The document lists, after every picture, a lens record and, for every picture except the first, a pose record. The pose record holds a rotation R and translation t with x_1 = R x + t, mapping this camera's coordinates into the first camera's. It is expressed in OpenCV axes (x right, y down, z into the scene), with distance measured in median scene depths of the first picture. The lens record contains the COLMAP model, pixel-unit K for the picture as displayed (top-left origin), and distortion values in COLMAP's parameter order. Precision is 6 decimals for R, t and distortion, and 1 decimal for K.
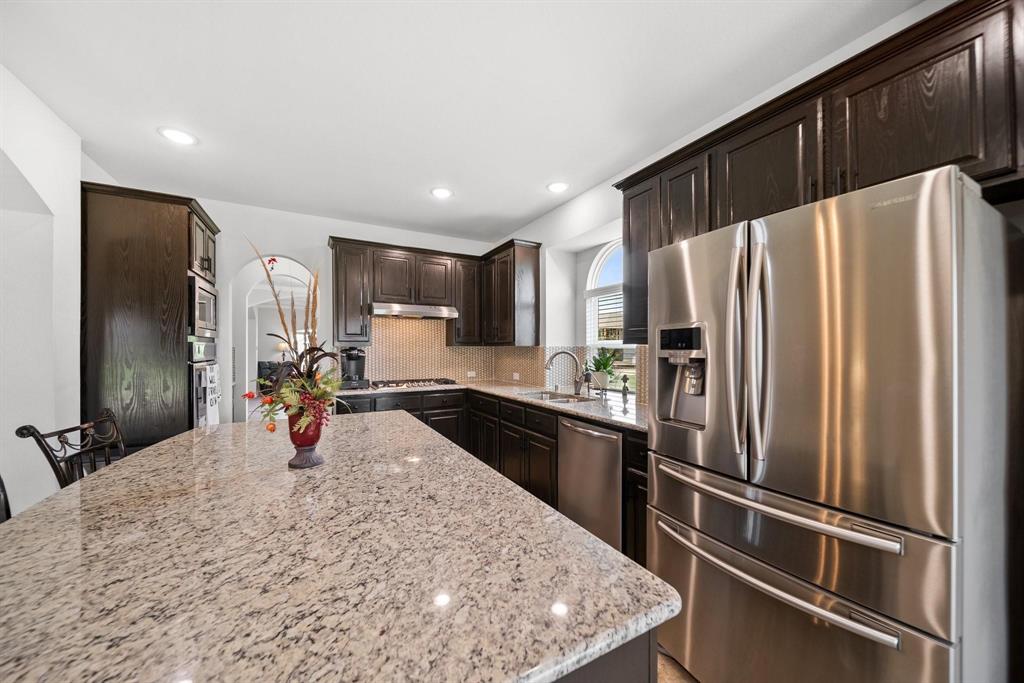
lens RADIAL K [[365.5, 0, 511.4], [0, 365.5, 348.6], [0, 0, 1]] dist [-0.002074, -0.000521]
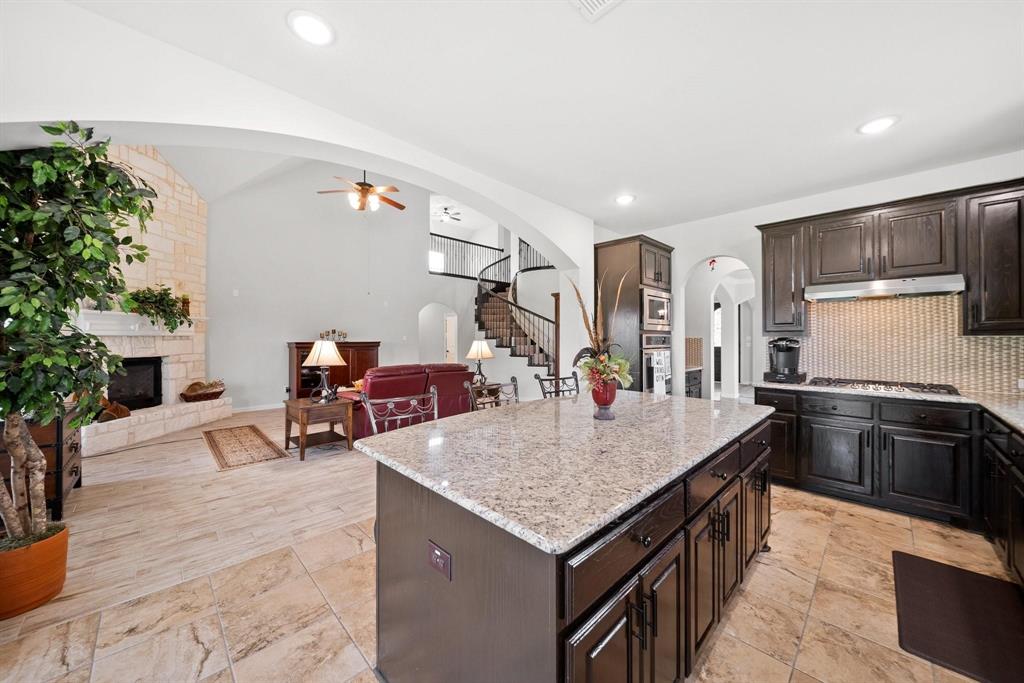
lens RADIAL K [[365.5, 0, 512.7], [0, 365.5, 337.7], [0, 0, 1]] dist [-0.002074, -0.000521]
pose [[0.266601, -0.002430, -0.963804, 0.365805], [-0.000079, 0.999997, -0.002544, -0.001057], [0.963807, 0.000754, 0.266600, 0.124027]]
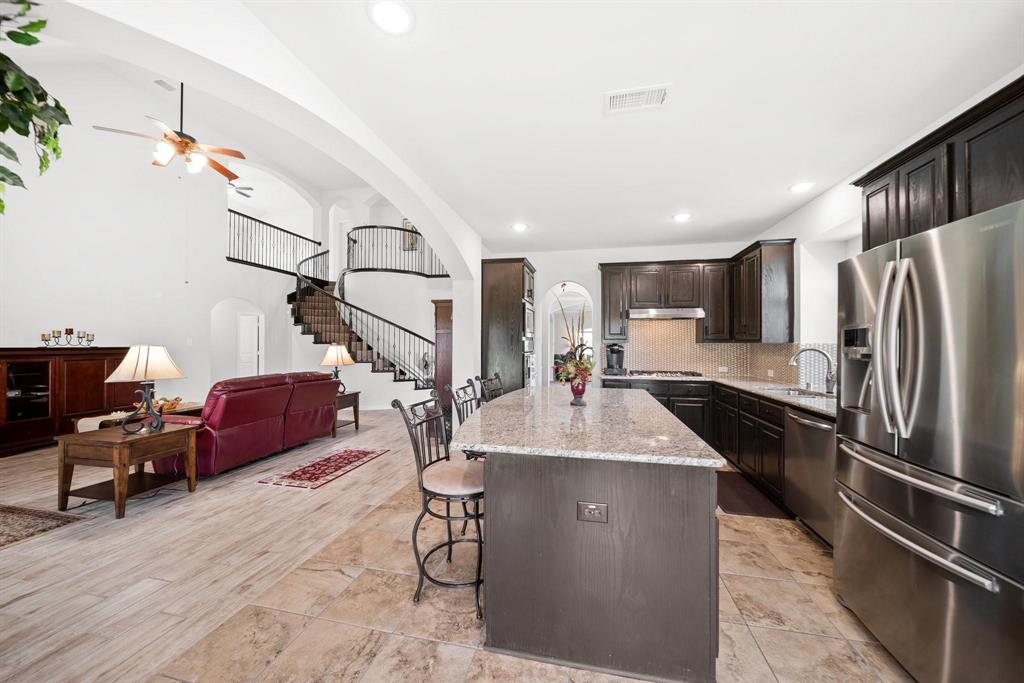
lens RADIAL K [[365.5, 0, 510.1], [0, 365.5, 341.9], [0, 0, 1]] dist [-0.002074, -0.000521]
pose [[0.748932, -0.000932, -0.662647, 0.215329], [-0.004553, 0.999968, -0.006553, -0.000105], [0.662632, 0.007925, 0.748904, -0.330237]]
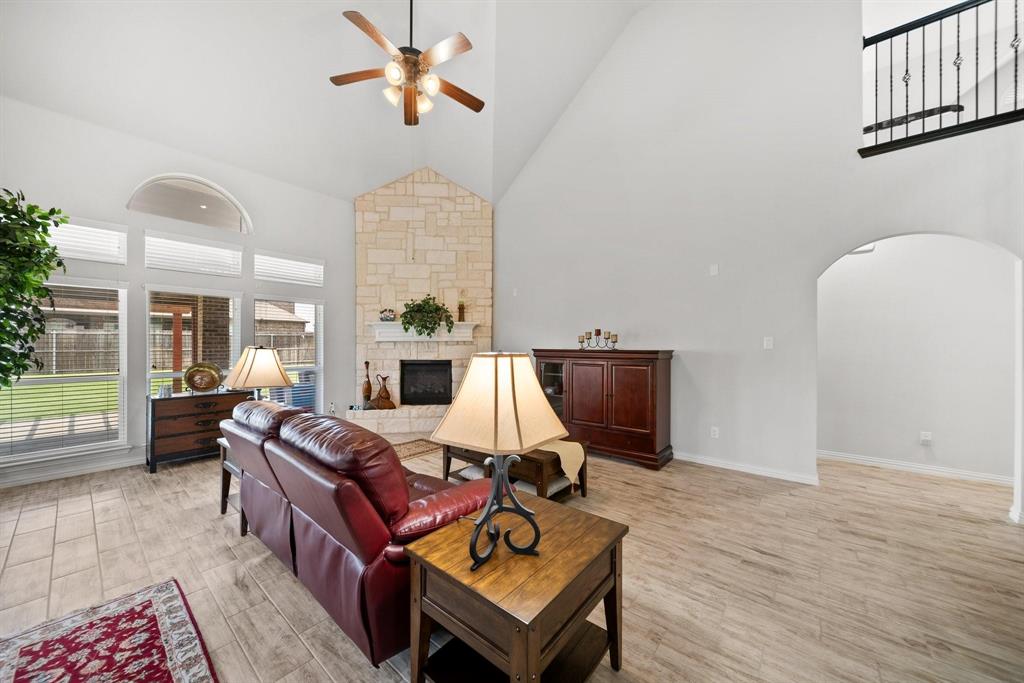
lens RADIAL K [[365.5, 0, 512.4], [0, 365.5, 342.0], [0, 0, 1]] dist [-0.002074, -0.000521]
pose [[-0.930367, -0.003583, -0.366612, -1.595486], [-0.001012, 0.999974, -0.007206, 0.002806], [0.366628, -0.006334, -0.930346, 0.954181]]
